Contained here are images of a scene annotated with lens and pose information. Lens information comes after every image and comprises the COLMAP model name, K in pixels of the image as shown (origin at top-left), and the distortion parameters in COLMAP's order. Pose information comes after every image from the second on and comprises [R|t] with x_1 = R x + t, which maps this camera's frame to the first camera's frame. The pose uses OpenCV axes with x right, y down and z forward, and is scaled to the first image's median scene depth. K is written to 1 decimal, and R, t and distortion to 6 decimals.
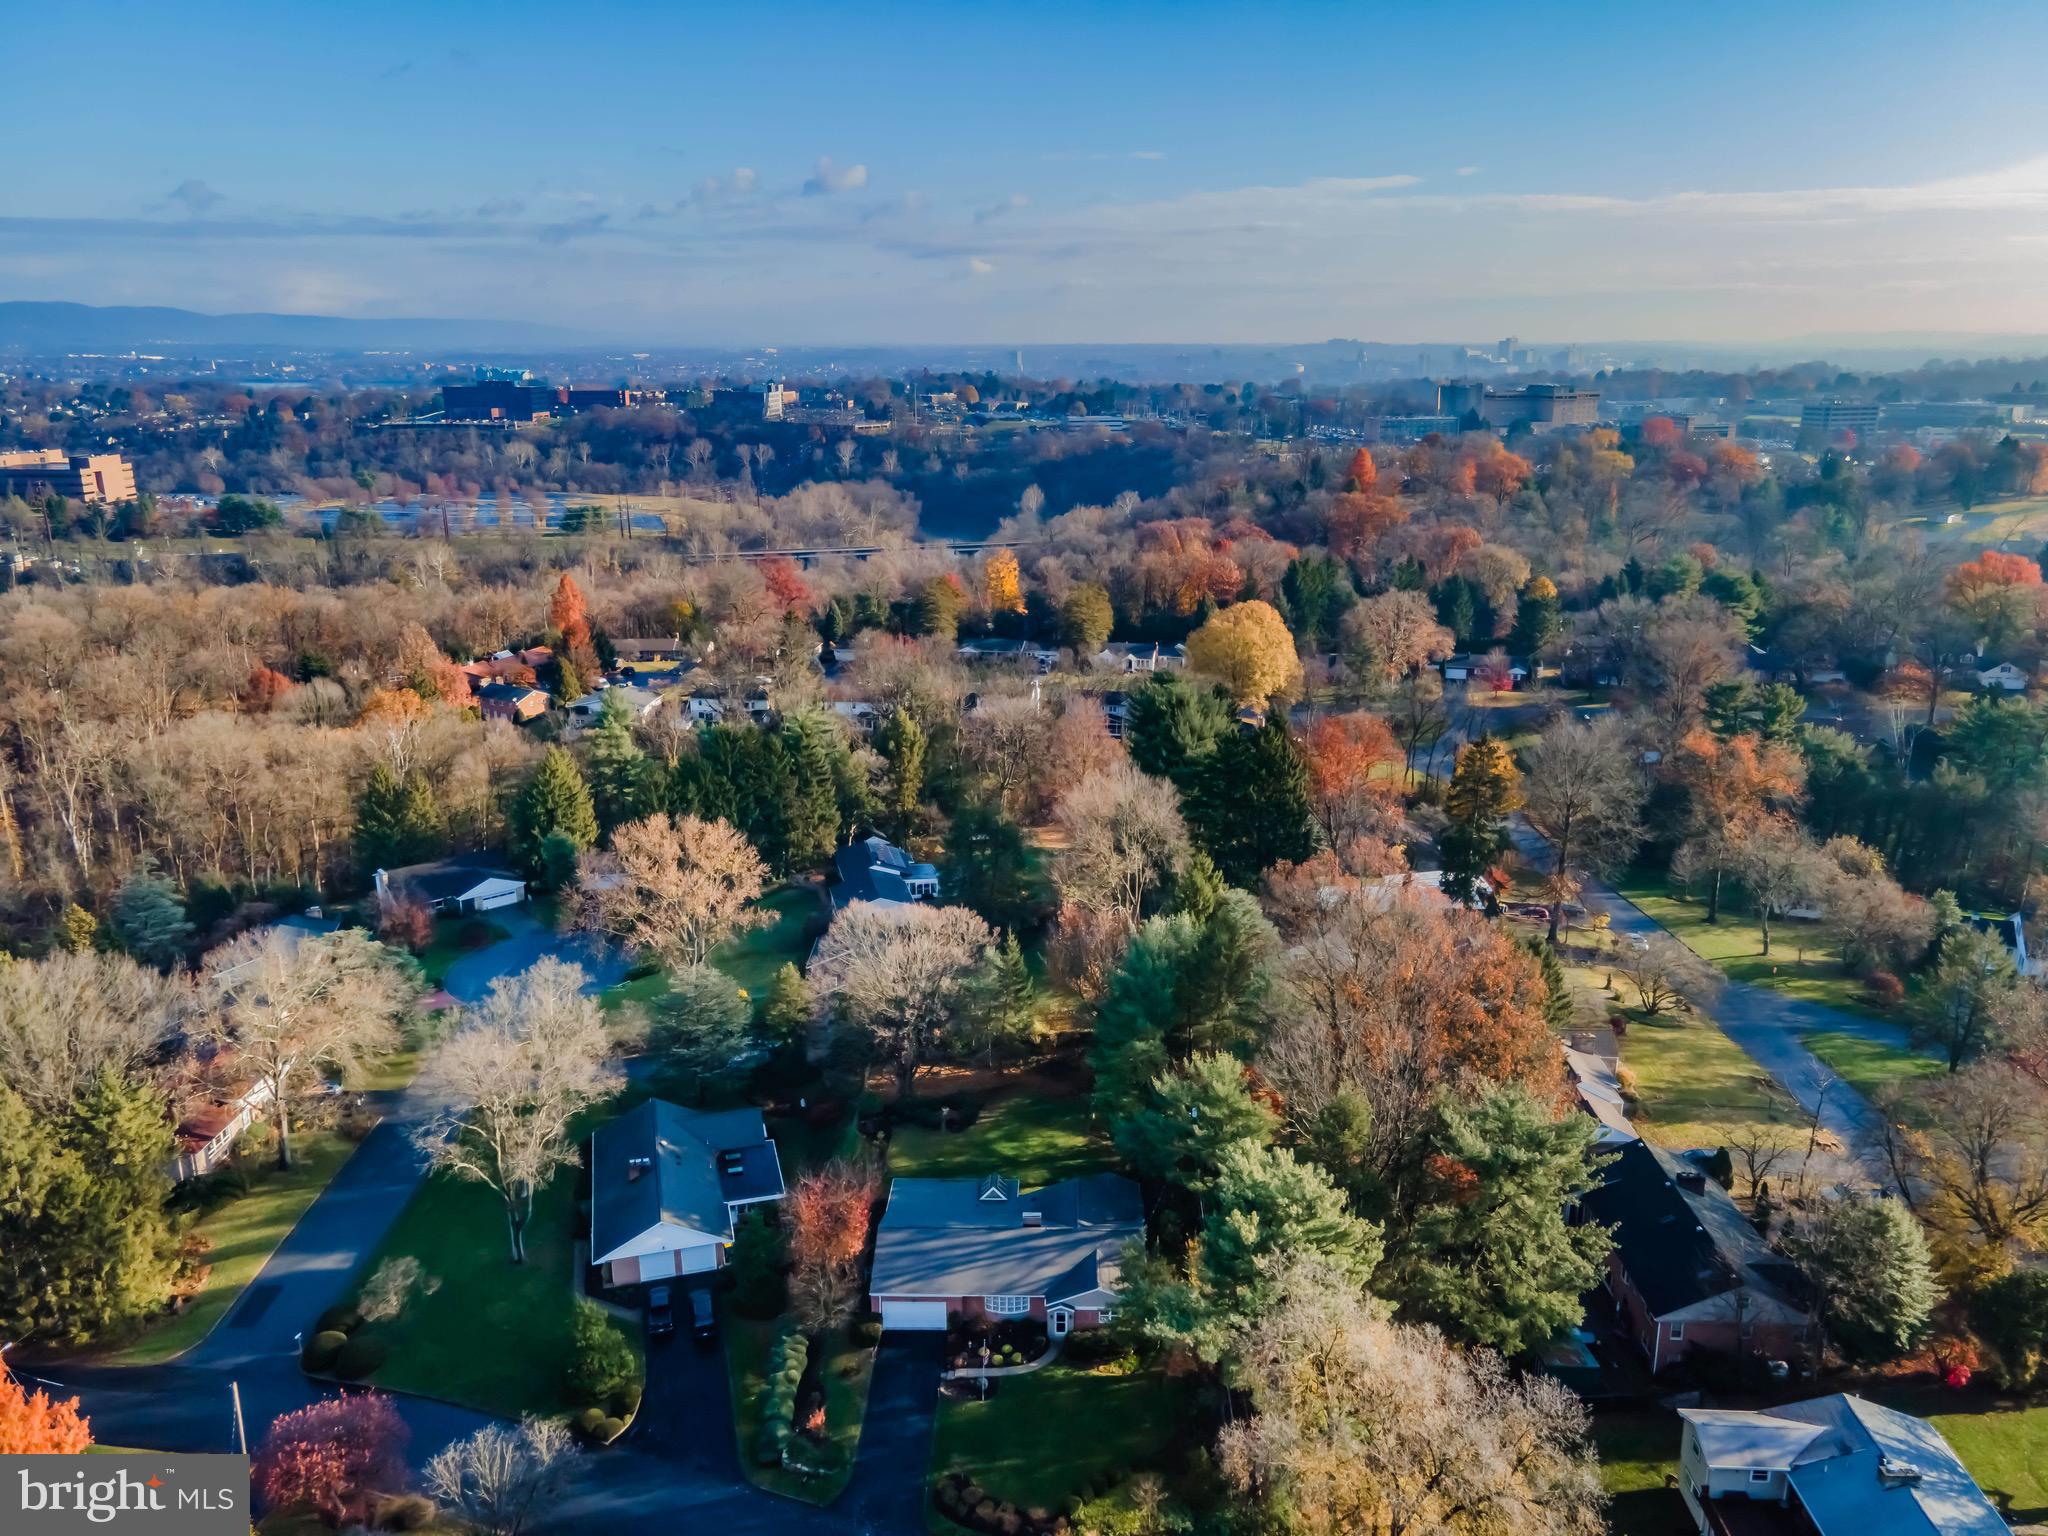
lens RADIAL K [[1461.9, 0, 1024.0], [0, 1461.9, 768.0], [0, 0, 1]] dist [0.036113, 0.001468]
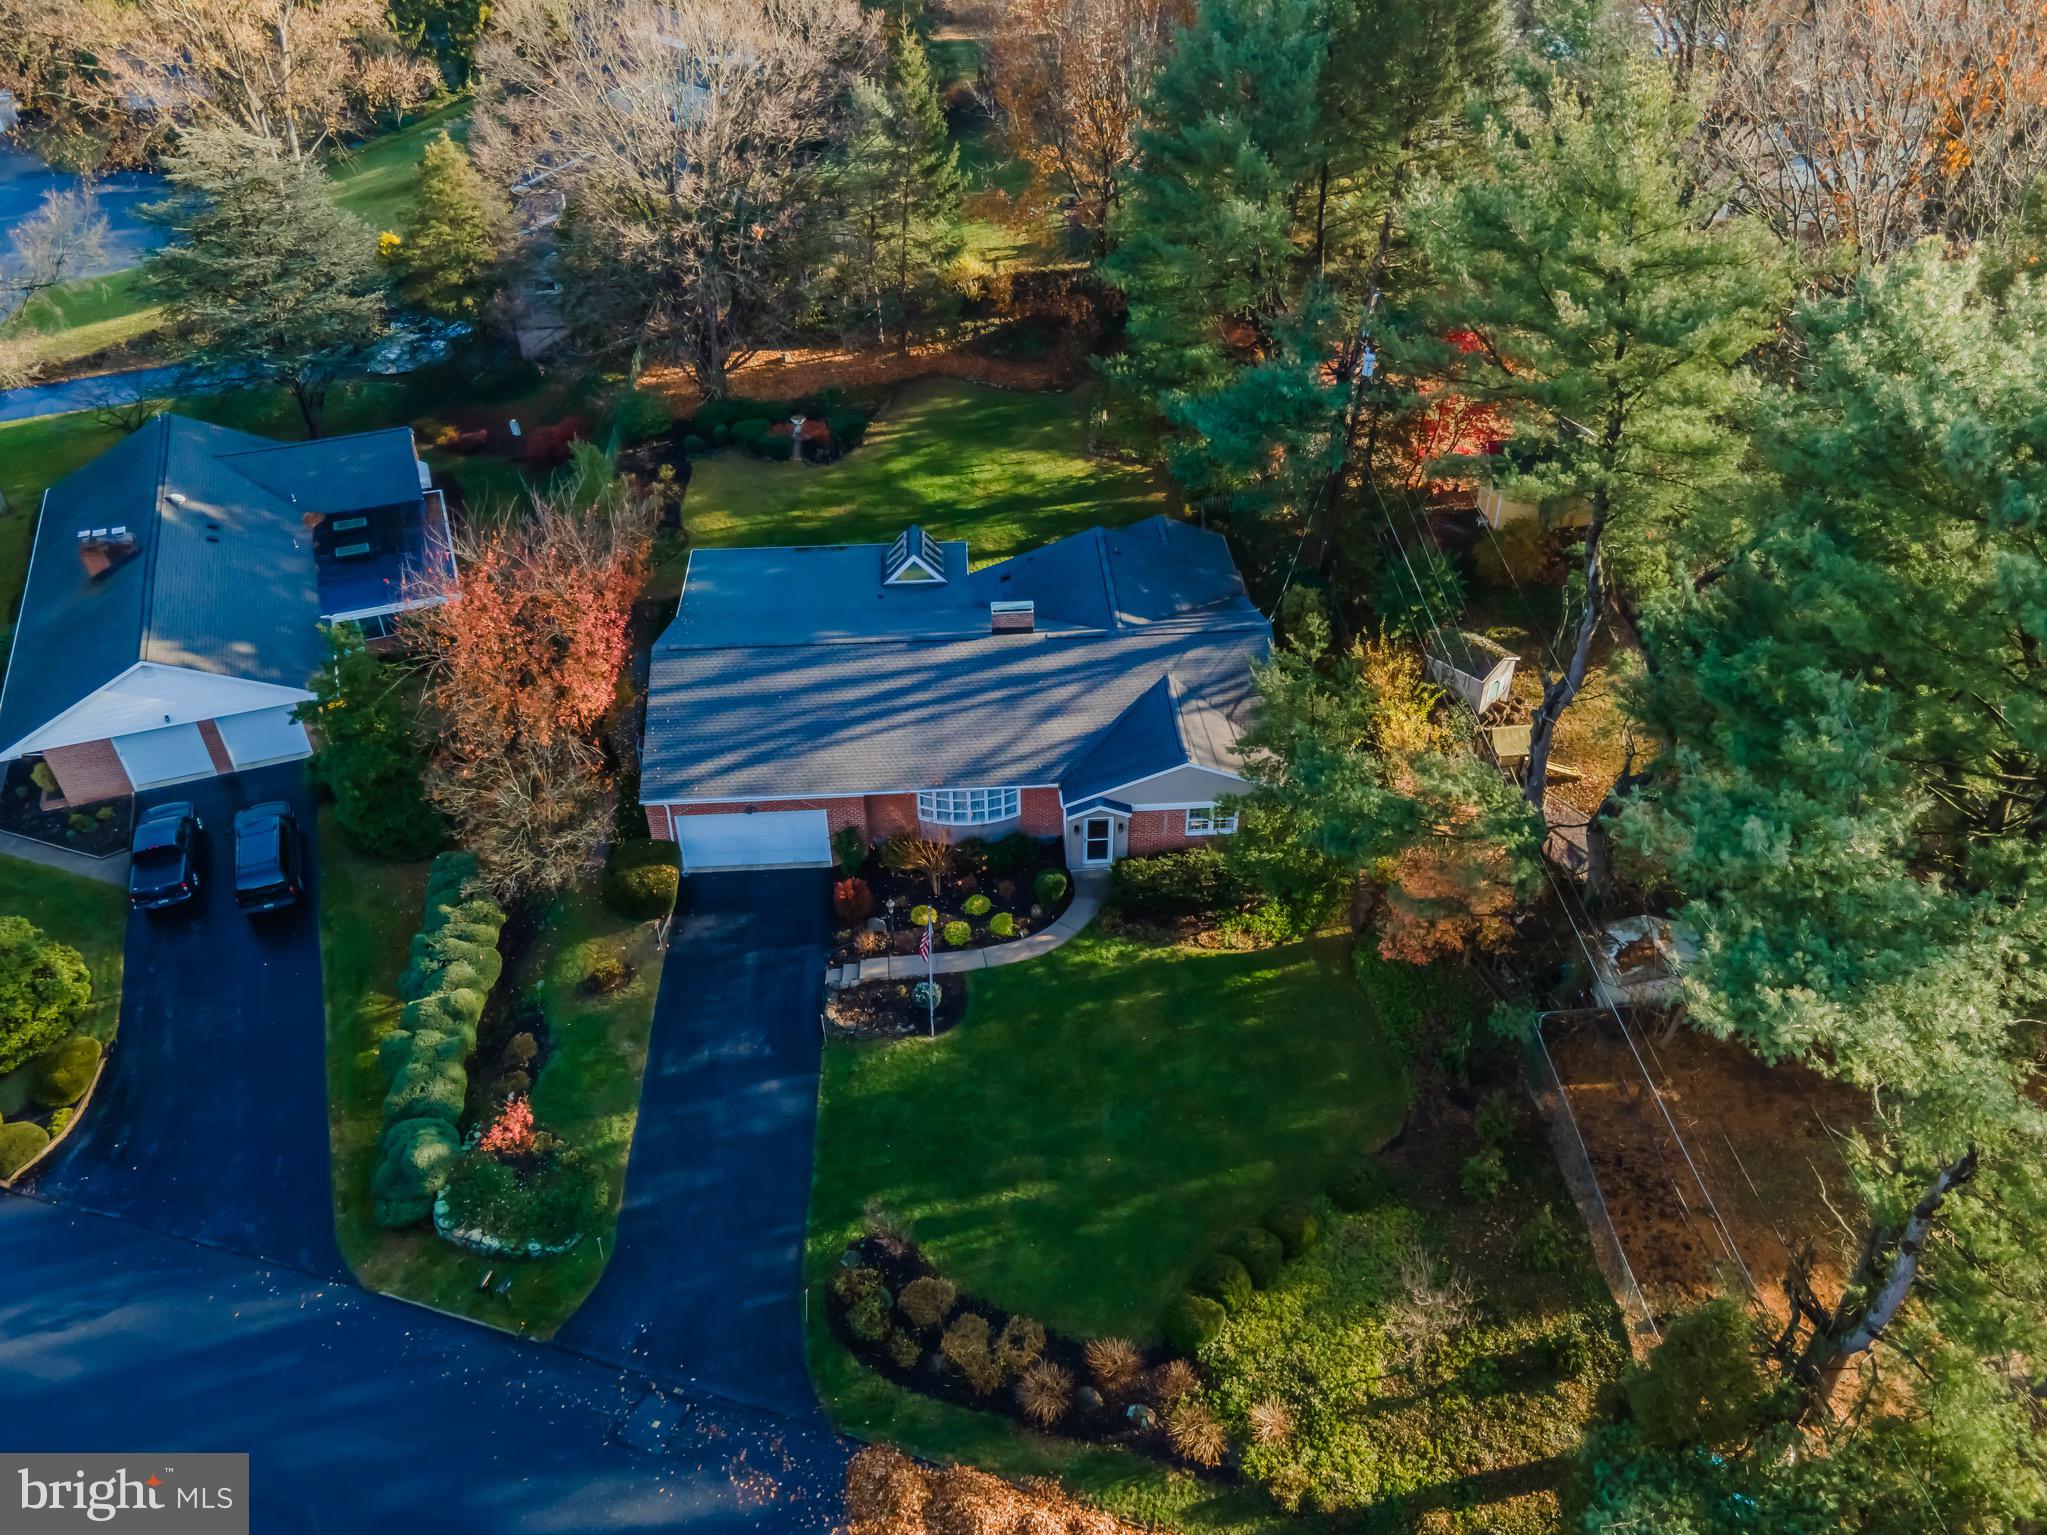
lens RADIAL K [[1514.8, 0, 1047.0], [0, 1514.8, 844.6], [0, 0, 1]] dist [0.023389, -0.003933]
pose [[0.995074, -0.059216, 0.079507, -0.023647], [0.020948, 0.909489, 0.415200, 0.183051], [-0.096897, -0.411489, 0.906249, 0.565049]]
